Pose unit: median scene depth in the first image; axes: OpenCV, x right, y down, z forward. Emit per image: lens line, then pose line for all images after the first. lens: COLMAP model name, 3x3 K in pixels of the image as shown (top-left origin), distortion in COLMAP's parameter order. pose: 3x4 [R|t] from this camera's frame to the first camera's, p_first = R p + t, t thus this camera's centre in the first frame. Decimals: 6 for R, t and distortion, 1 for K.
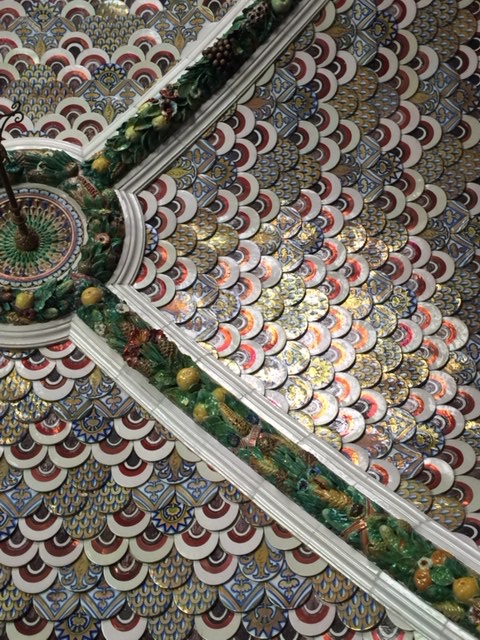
lens RADIAL K [[873.3, 0, 240.0], [0, 873.3, 320.0], [0, 0, 1]] dist [0.037392, 0.059768]
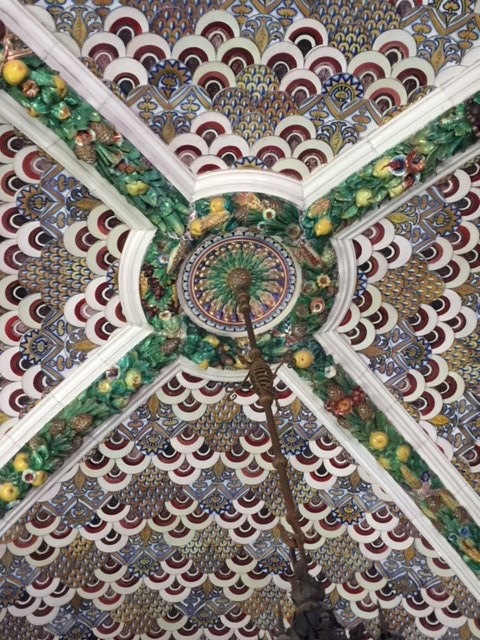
lens RADIAL K [[873.3, 0, 240.0], [0, 873.3, 320.0], [0, 0, 1]] dist [0.037392, 0.059768]
pose [[0.992643, 0.068296, 0.099976, -0.330321], [-0.120949, 0.597223, 0.792904, -0.834324], [-0.005555, -0.799162, 0.601089, 0.352454]]
